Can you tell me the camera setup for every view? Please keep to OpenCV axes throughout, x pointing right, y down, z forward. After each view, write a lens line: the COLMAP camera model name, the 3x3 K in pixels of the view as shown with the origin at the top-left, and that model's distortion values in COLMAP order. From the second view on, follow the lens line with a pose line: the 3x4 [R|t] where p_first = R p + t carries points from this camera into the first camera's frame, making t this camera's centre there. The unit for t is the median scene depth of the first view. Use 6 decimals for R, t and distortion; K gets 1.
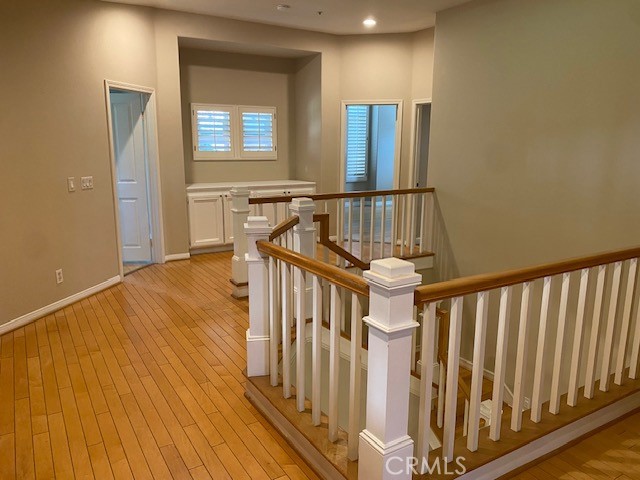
lens RADIAL K [[489.9, 0, 320.0], [0, 489.9, 240.0], [0, 0, 1]] dist [0.006781, 0.002504]
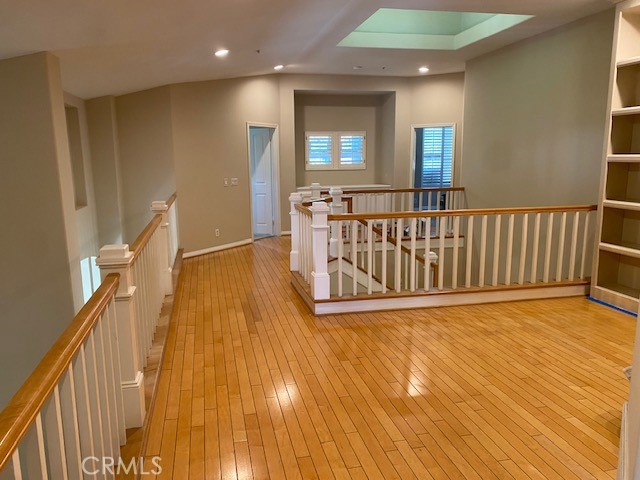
lens RADIAL K [[468.6, 0, 304.0], [0, 468.6, 243.1], [0, 0, 1]] dist [0.049810, -0.000302]
pose [[0.941872, 0.041988, -0.333339, 0.248410], [-0.048148, 0.998788, -0.010236, 0.080694], [0.332505, 0.025691, 0.942752, -0.371491]]
